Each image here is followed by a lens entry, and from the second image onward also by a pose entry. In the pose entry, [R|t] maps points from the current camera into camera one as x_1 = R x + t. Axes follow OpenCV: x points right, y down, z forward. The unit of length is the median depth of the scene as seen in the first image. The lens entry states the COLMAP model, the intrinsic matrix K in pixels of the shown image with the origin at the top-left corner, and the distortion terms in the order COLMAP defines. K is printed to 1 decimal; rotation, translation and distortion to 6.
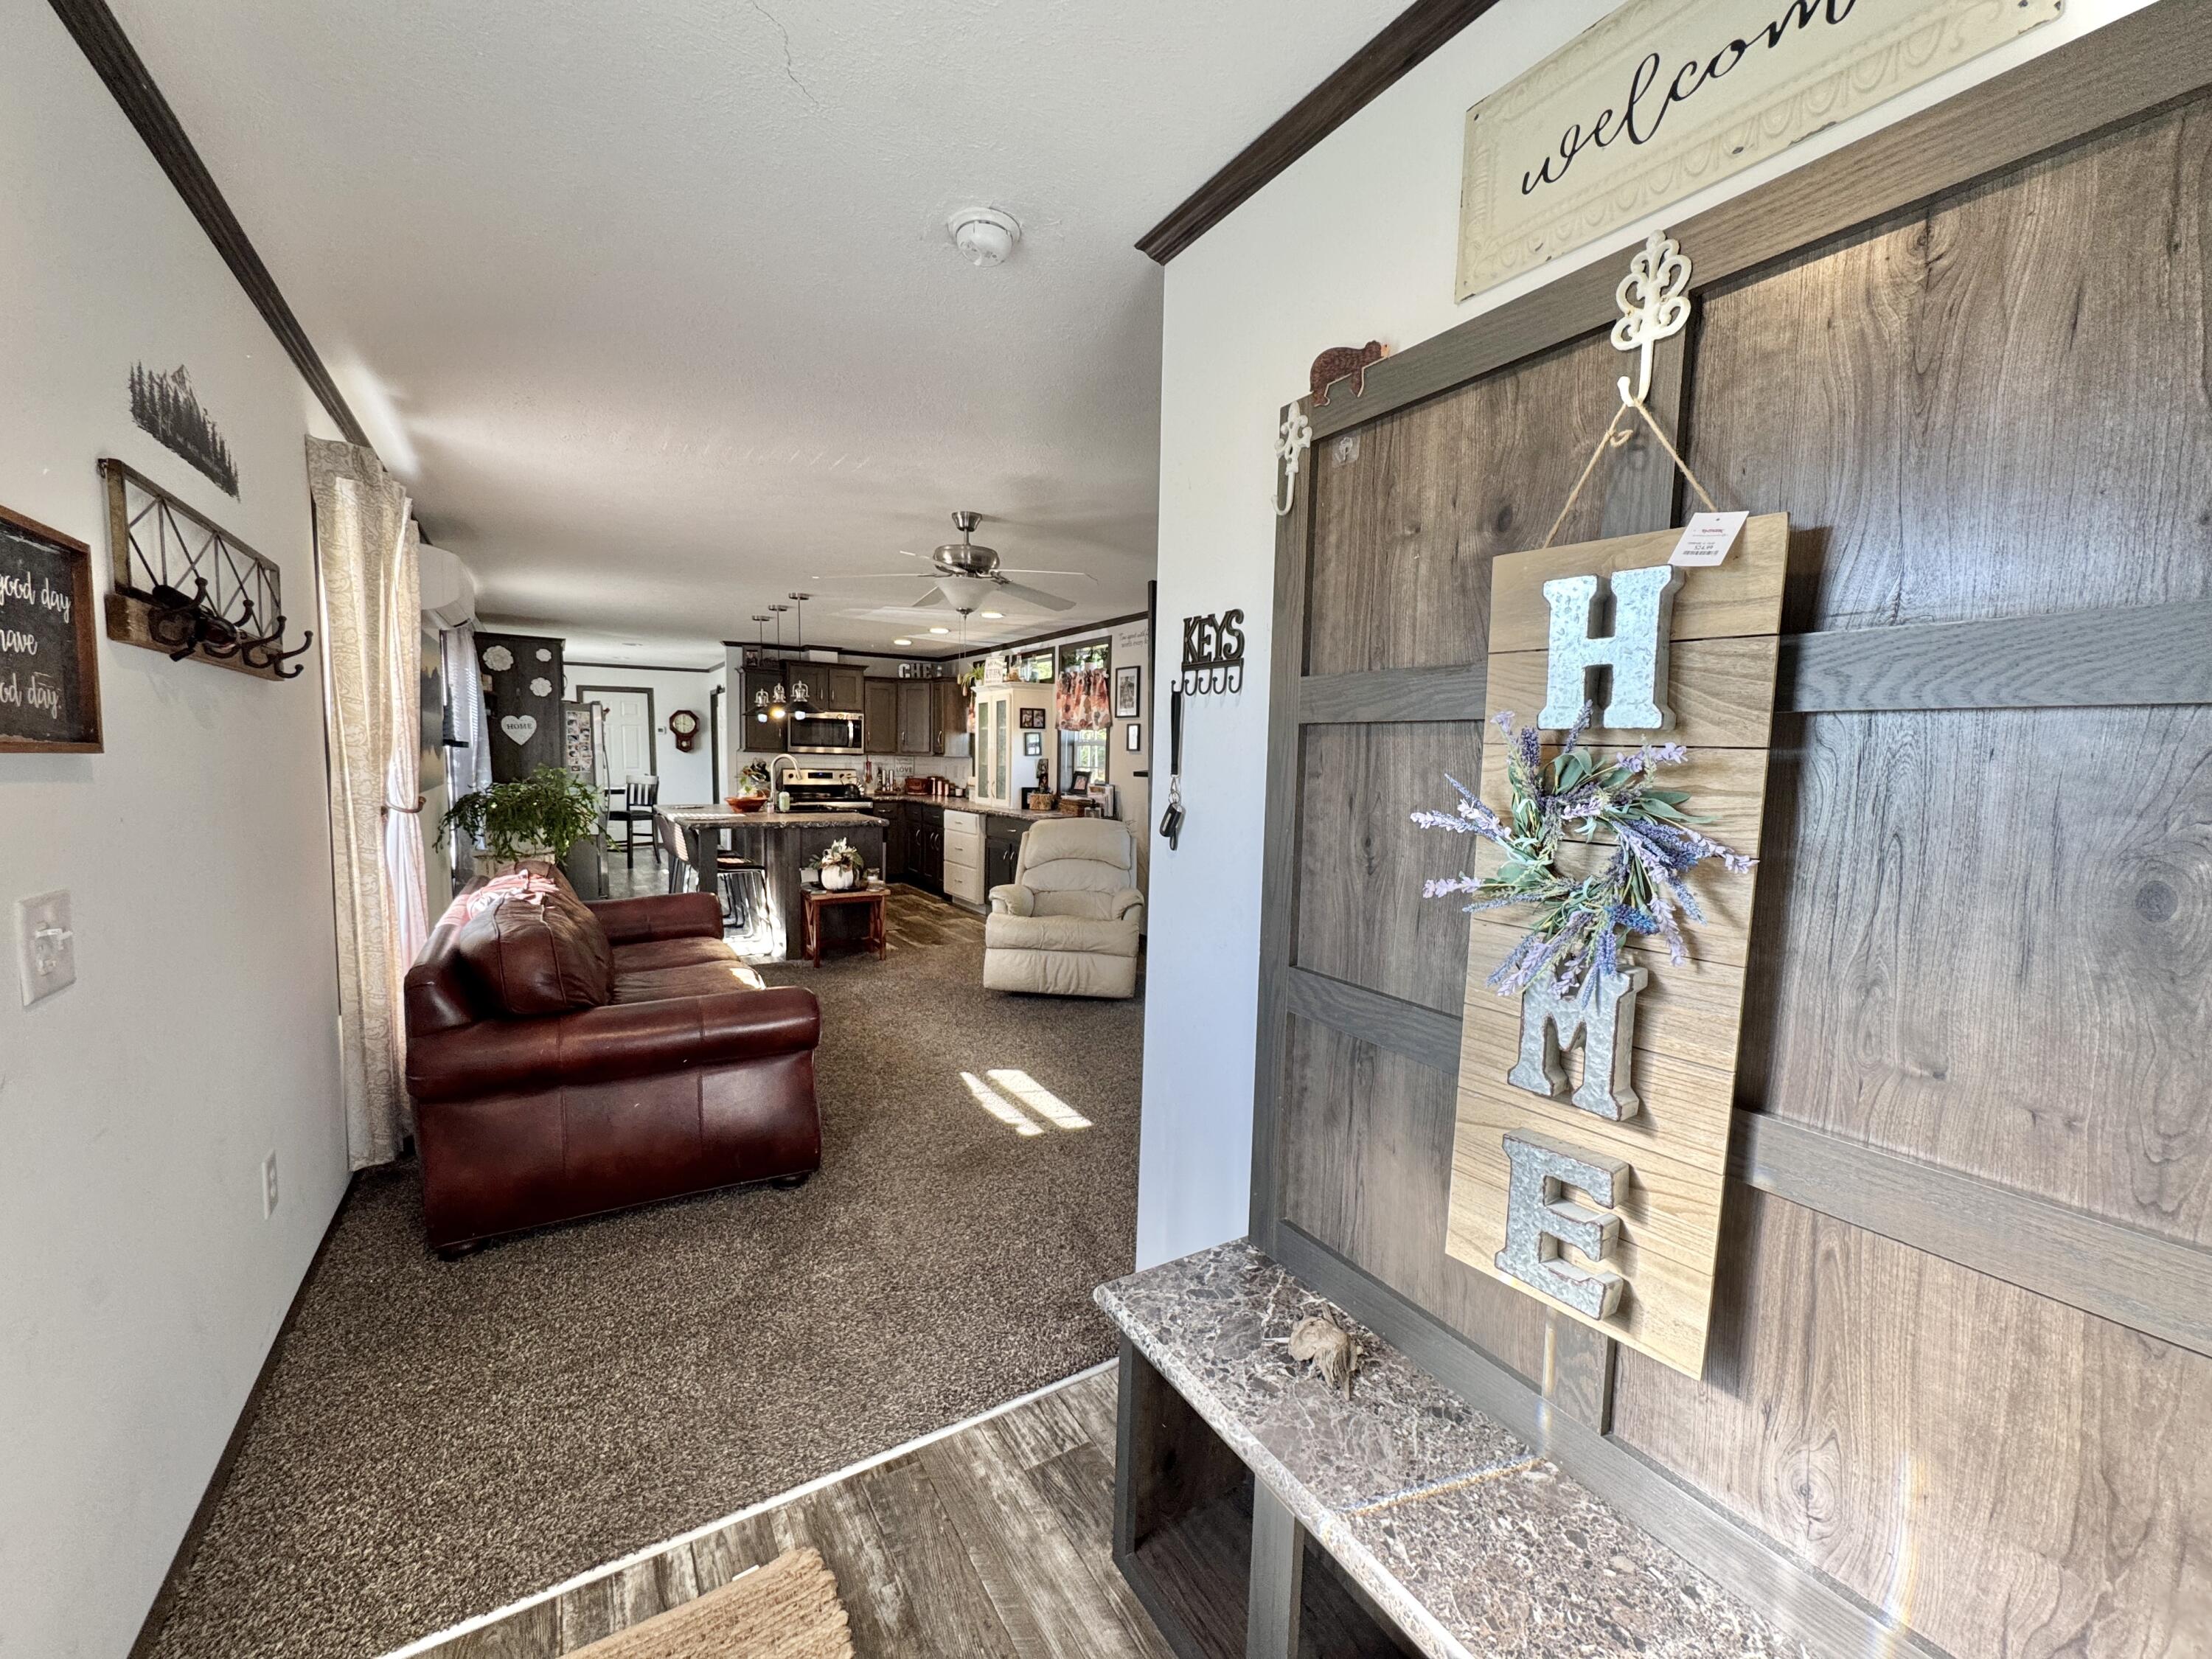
lens RADIAL K [[885.9, 0, 1104.1], [0, 885.9, 830.8], [0, 0, 1]] dist [-0.001717, 0.000111]
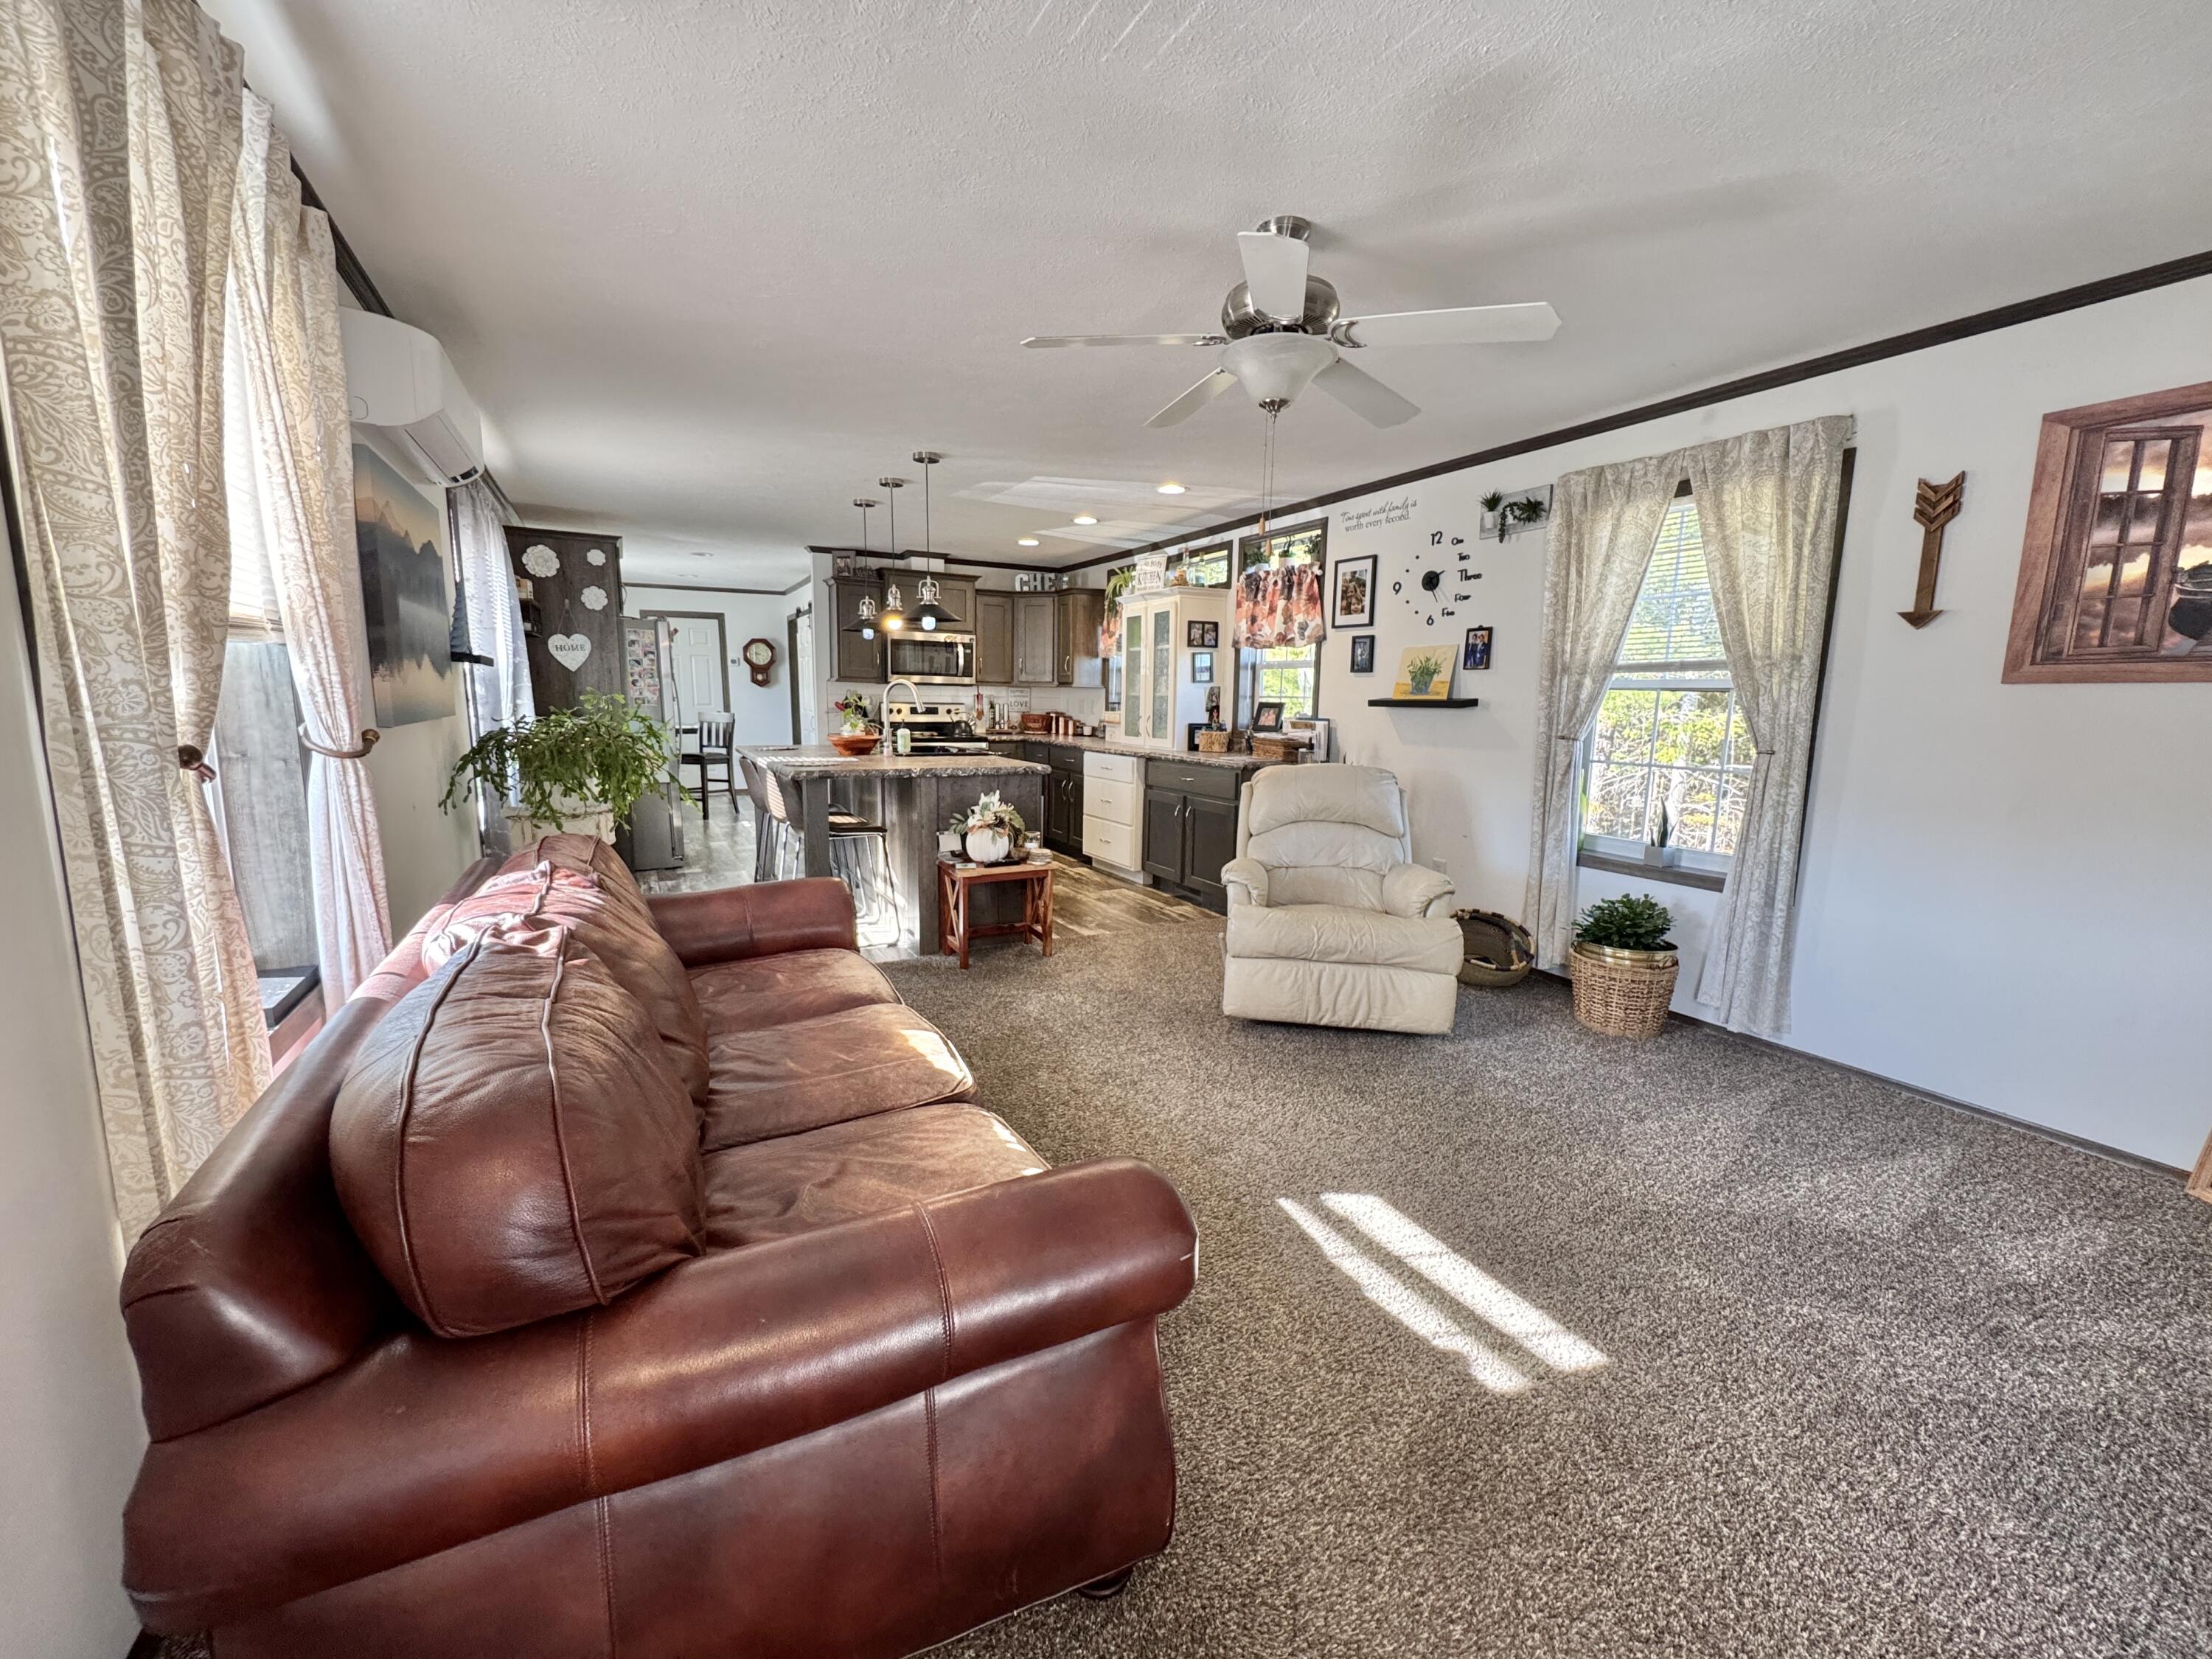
lens RADIAL K [[885.9, 0, 1103.8], [0, 885.9, 831.8], [0, 0, 1]] dist [-0.001717, 0.000111]
pose [[0.998025, 0.005470, -0.062573, -0.132758], [-0.001308, 0.997795, 0.066352, -0.005677], [0.062798, -0.066139, 0.995832, 0.231111]]
